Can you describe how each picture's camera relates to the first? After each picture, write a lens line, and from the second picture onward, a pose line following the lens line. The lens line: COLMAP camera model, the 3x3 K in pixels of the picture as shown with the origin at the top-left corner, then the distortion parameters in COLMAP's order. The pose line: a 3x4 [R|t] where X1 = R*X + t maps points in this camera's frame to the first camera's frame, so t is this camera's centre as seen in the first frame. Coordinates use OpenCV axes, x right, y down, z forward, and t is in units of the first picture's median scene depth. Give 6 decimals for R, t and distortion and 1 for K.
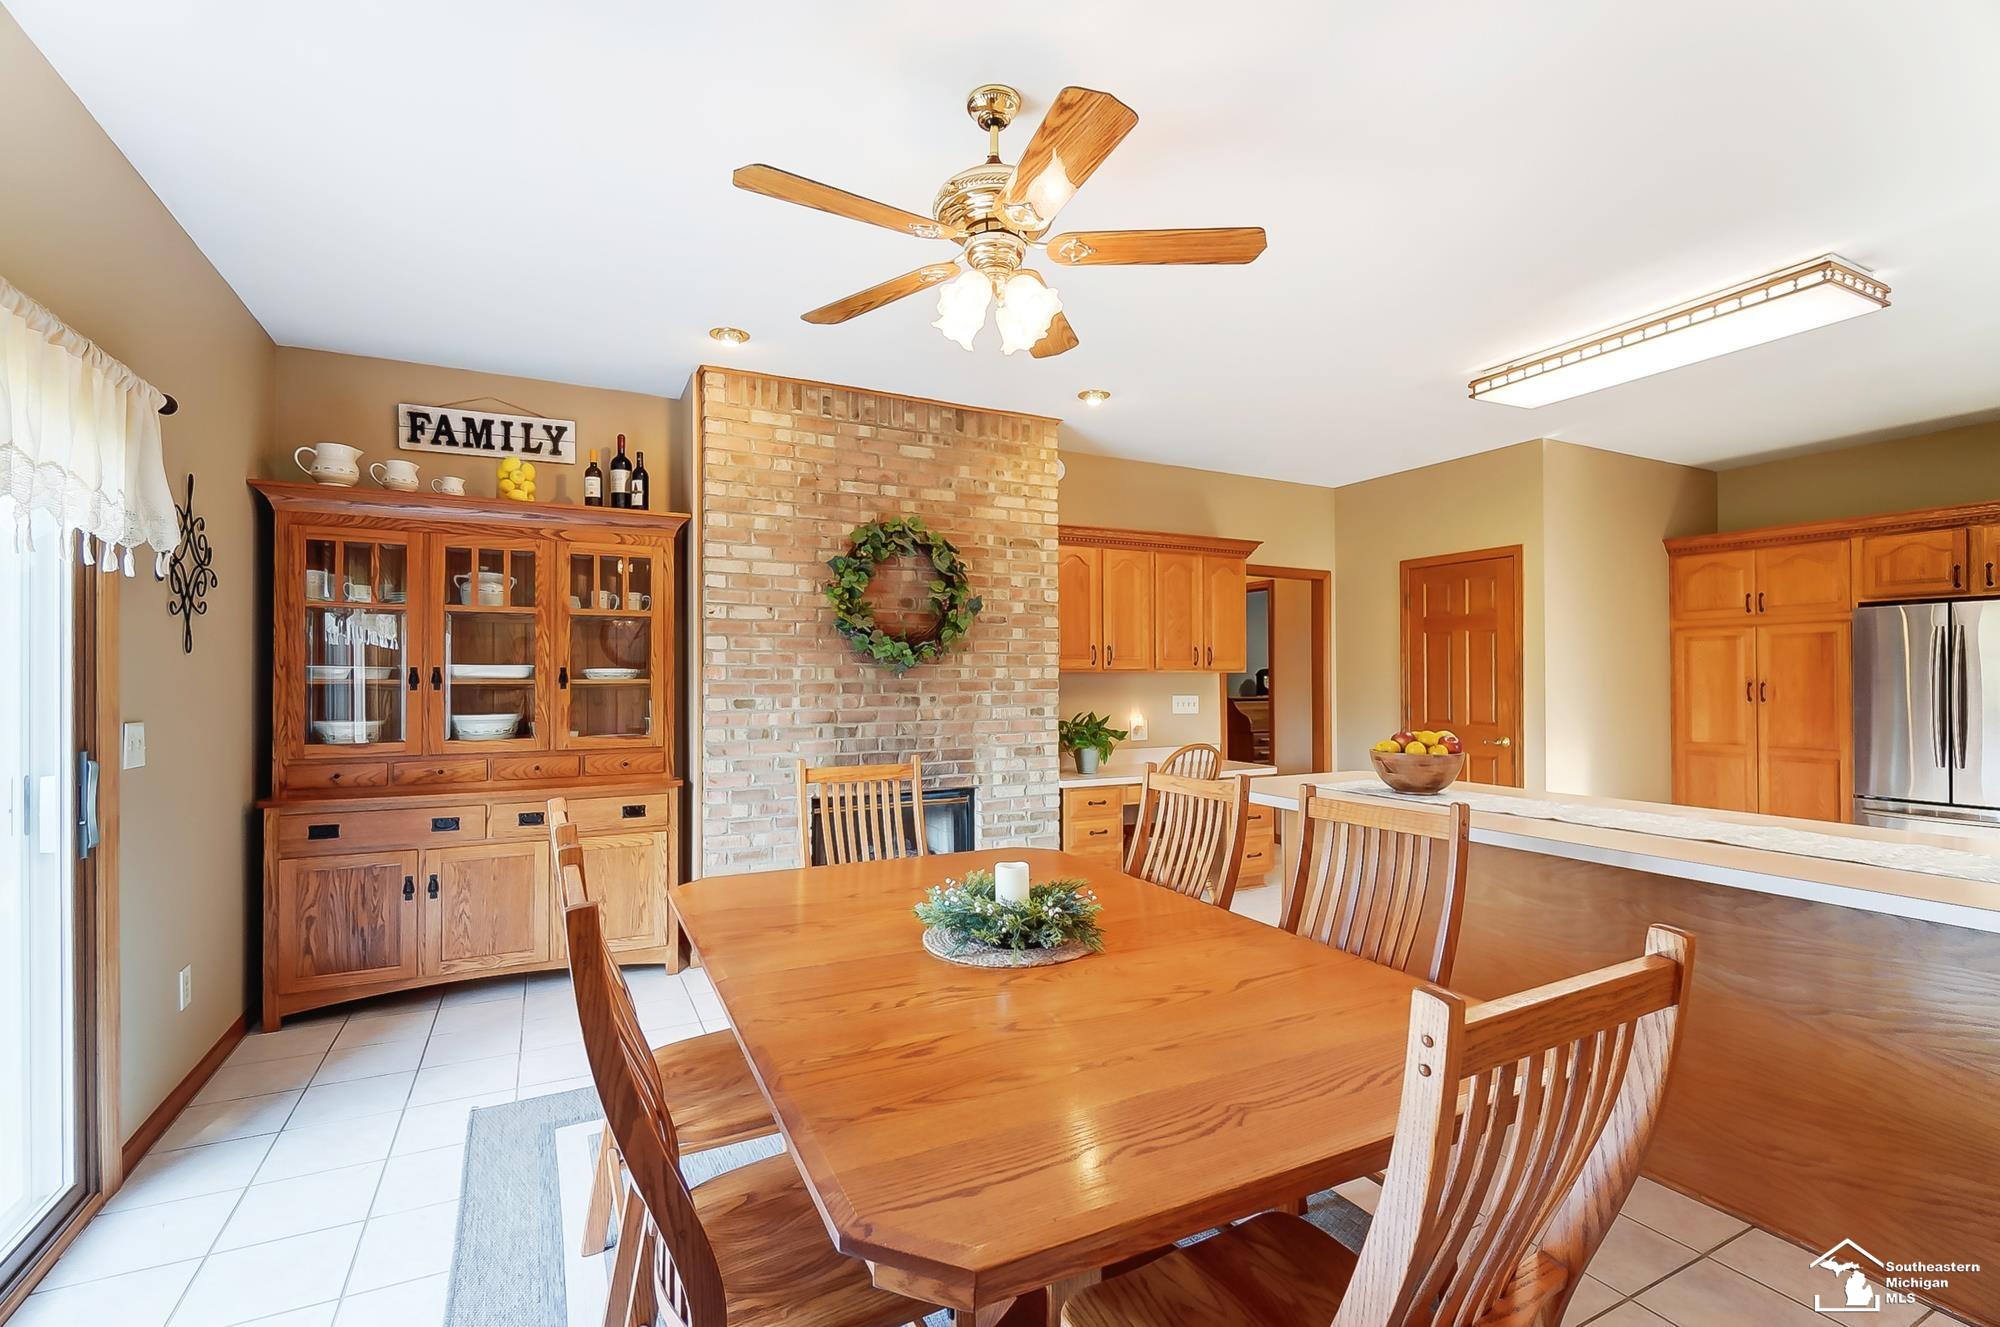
lens RADIAL K [[876.2, 0, 991.1], [0, 876.2, 661.4], [0, 0, 1]] dist [0.000307, 0.000113]
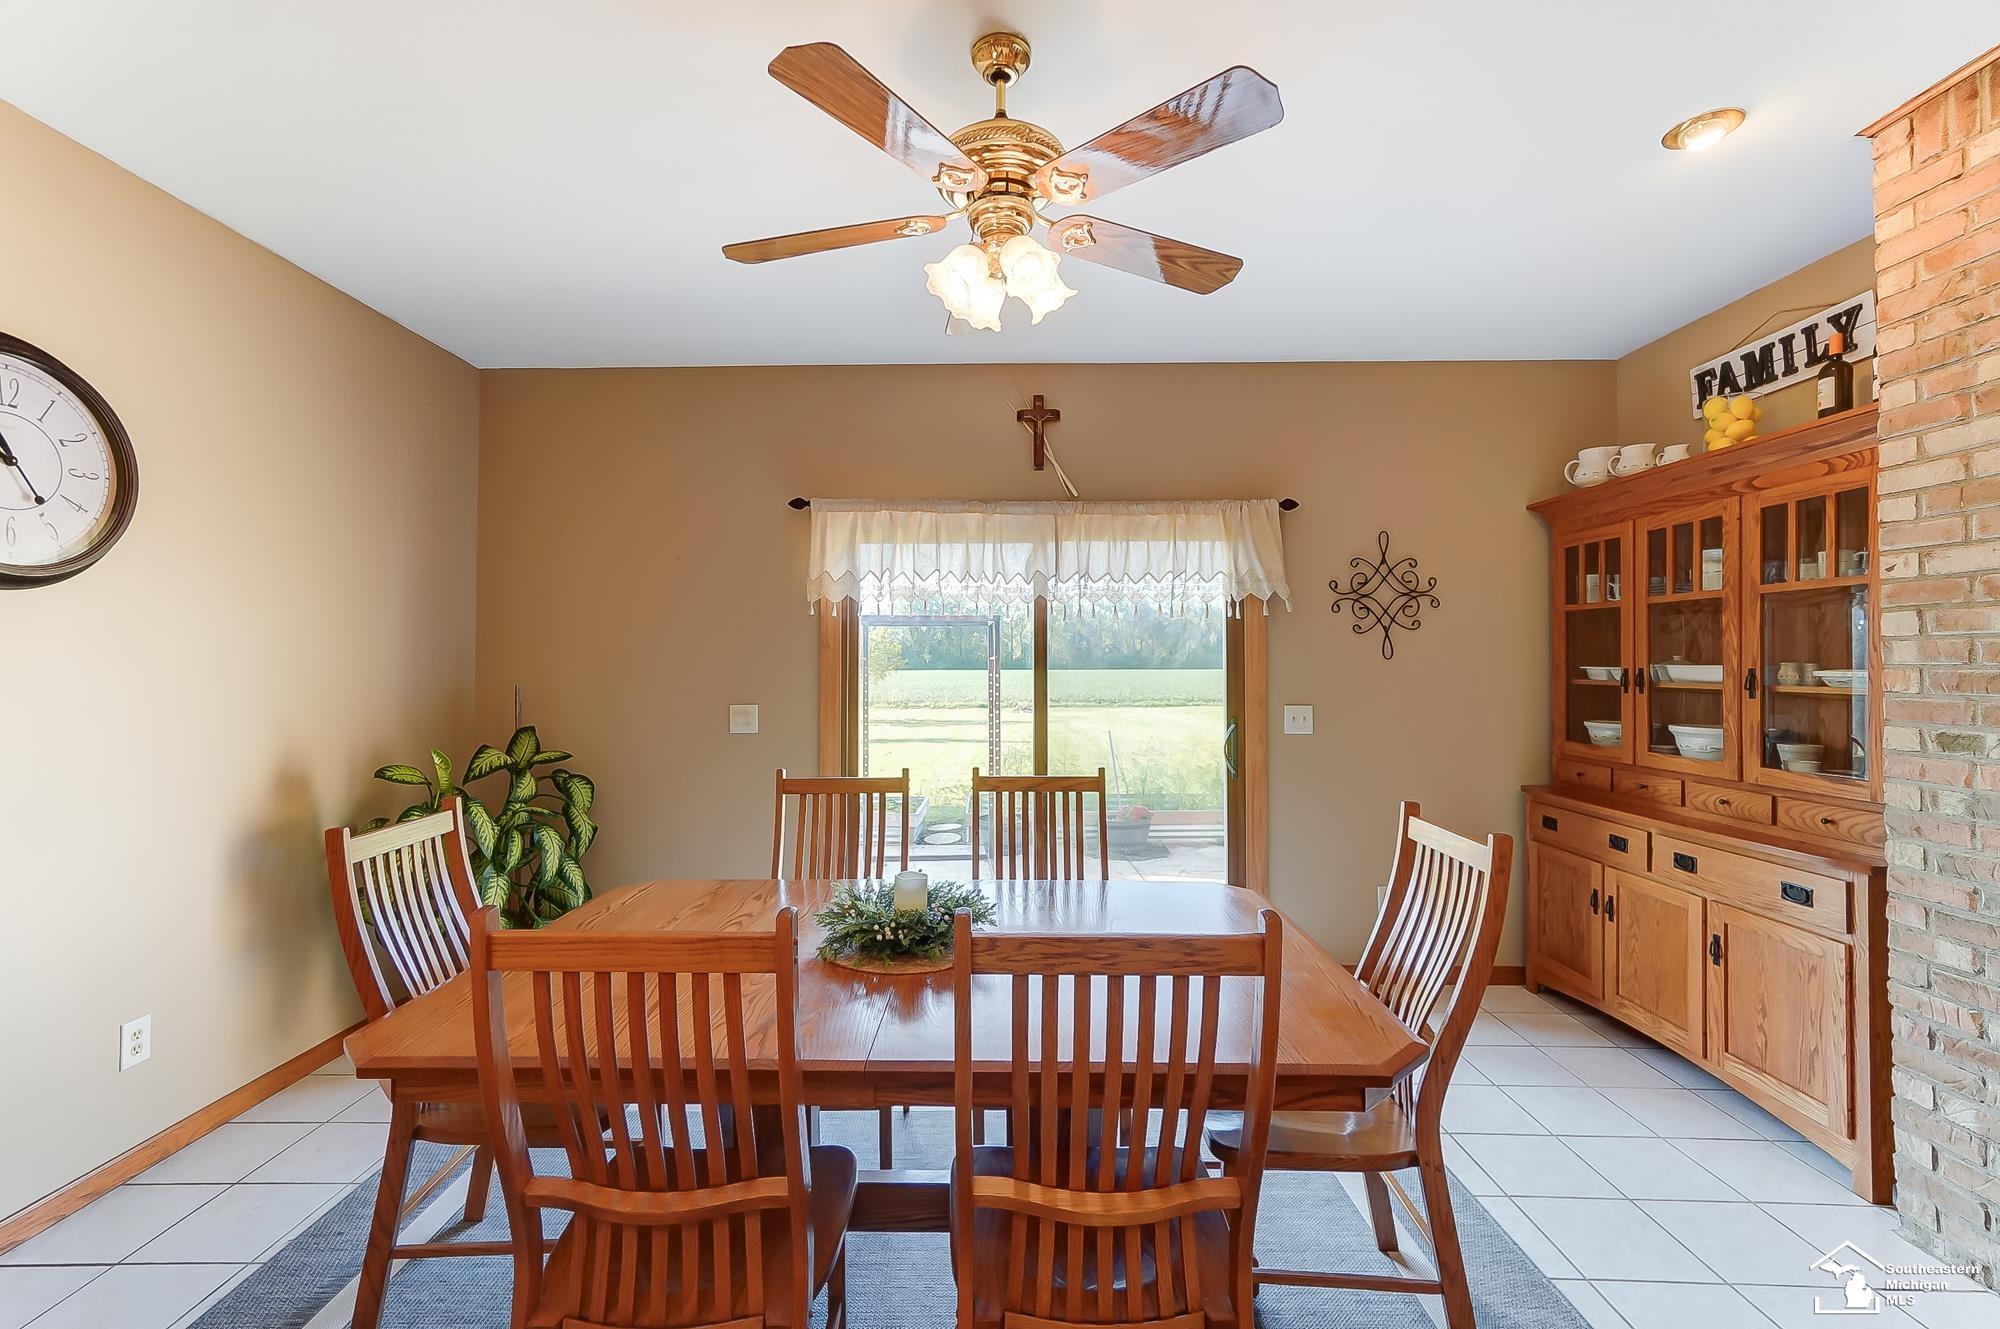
lens RADIAL K [[876.2, 0, 989.4], [0, 876.2, 667.1], [0, 0, 1]] dist [0.000307, 0.000113]
pose [[-0.451117, 0.000500, -0.892465, 0.424982], [0.001121, 0.999999, -0.000007, 0.004900], [0.892464, -0.001004, -0.451118, 0.756664]]
